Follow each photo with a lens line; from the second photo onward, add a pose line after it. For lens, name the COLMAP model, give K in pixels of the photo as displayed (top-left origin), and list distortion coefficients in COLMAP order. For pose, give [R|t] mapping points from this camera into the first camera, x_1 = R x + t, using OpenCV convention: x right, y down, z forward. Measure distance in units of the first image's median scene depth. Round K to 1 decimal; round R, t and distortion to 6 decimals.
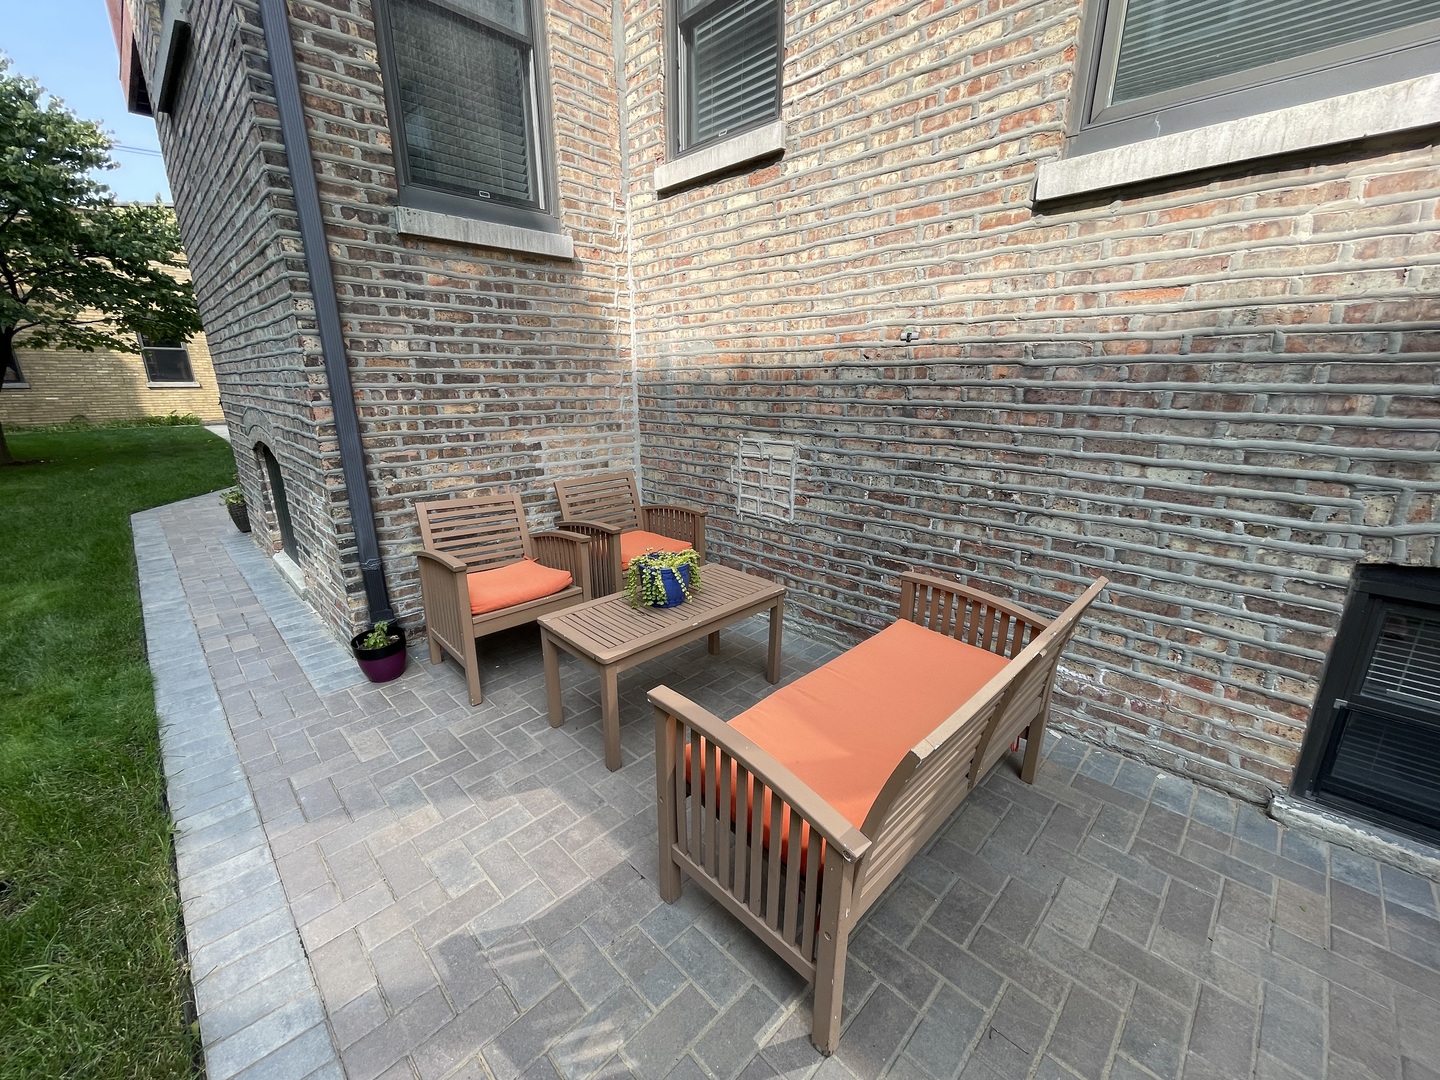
lens RADIAL K [[583.3, 0, 715.0], [0, 583.3, 546.0], [0, 0, 1]] dist [-0.008552, 0.004139]
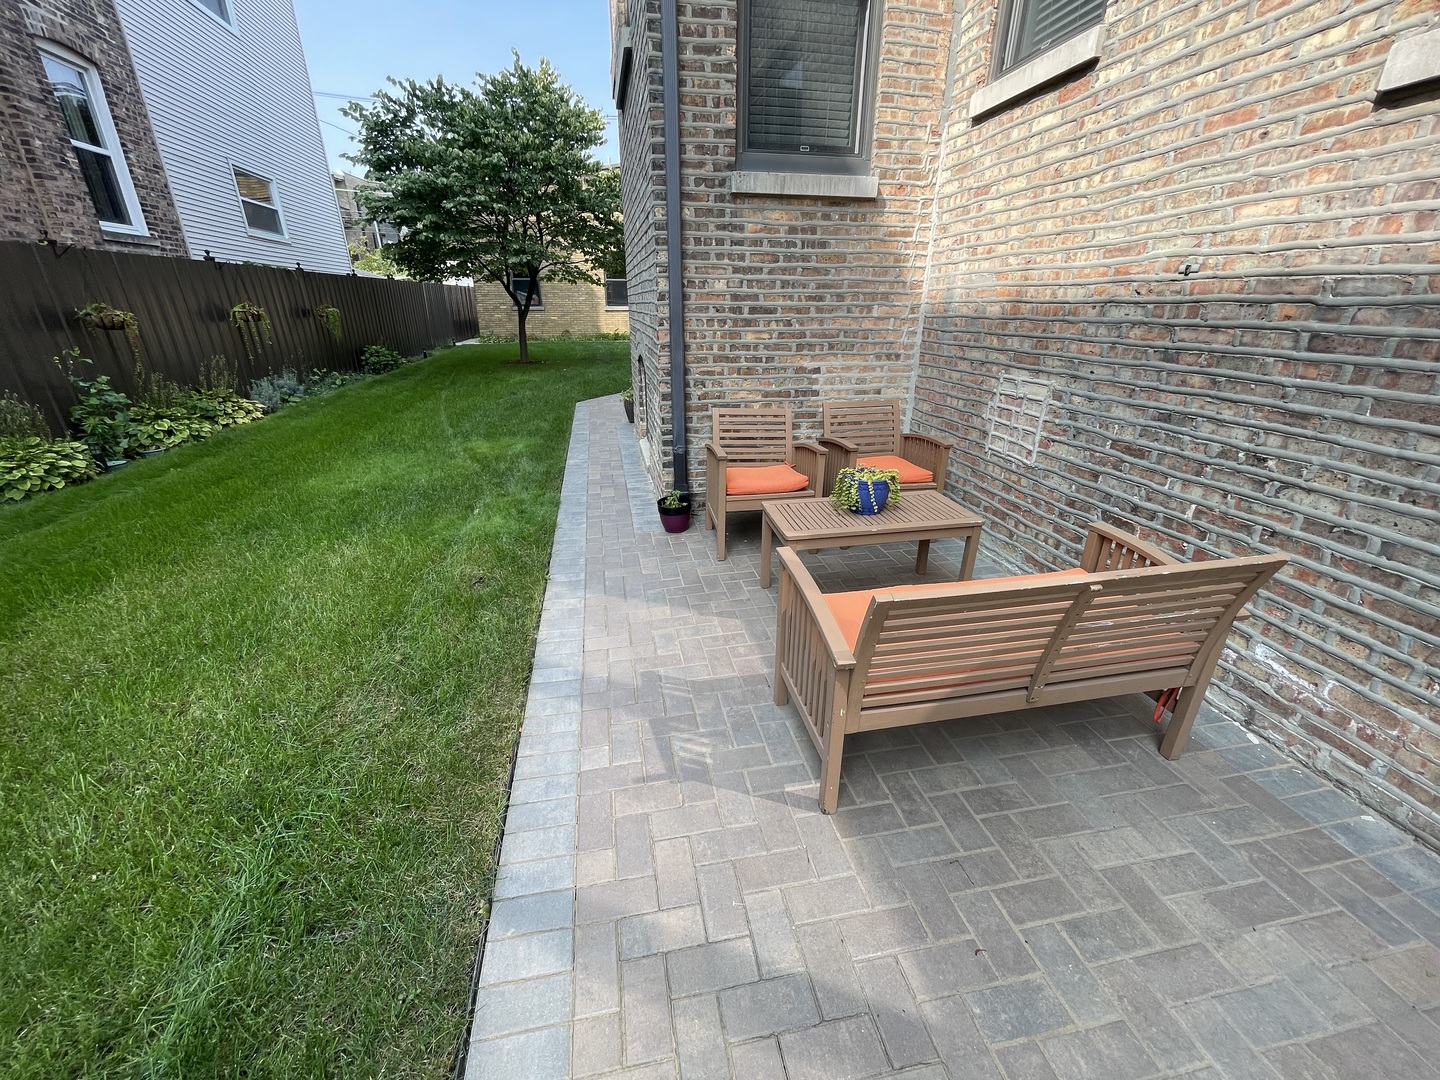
lens RADIAL K [[583.3, 0, 715.0], [0, 583.3, 546.0], [0, 0, 1]] dist [-0.008552, 0.004139]
pose [[0.829373, 0.218199, -0.514325, 0.262582], [-0.157814, 0.974587, 0.158979, 0.024240], [0.535944, -0.050685, 0.842731, -0.146977]]
